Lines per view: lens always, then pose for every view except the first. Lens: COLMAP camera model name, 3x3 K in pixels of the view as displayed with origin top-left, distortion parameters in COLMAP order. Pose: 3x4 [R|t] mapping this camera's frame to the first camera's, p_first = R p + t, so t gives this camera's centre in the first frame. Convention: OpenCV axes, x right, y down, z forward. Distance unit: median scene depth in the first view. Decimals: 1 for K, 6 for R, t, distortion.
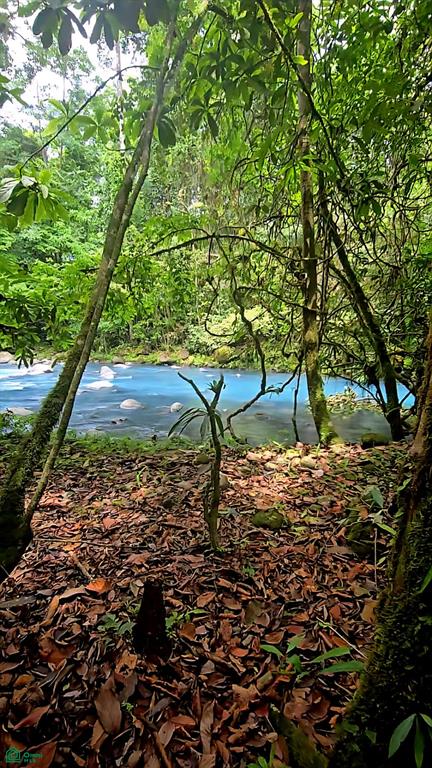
lens RADIAL K [[626.2, 0, 212.4], [0, 626.2, 385.0], [0, 0, 1]] dist [-0.000665, -0.005394]
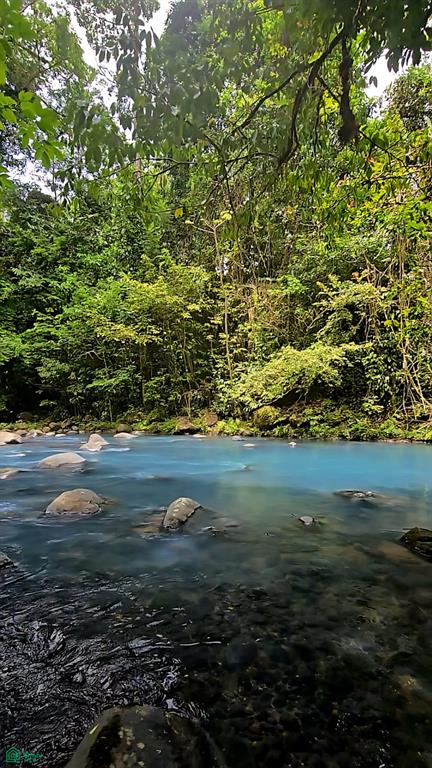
lens RADIAL K [[626.2, 0, 212.4], [0, 626.2, 385.0], [0, 0, 1]] dist [-0.000665, -0.005394]
pose [[0.998684, -0.013716, -0.049420, -0.006634], [0.007584, 0.992477, -0.122193, 0.001450], [0.050724, 0.121658, 0.991275, 0.260460]]
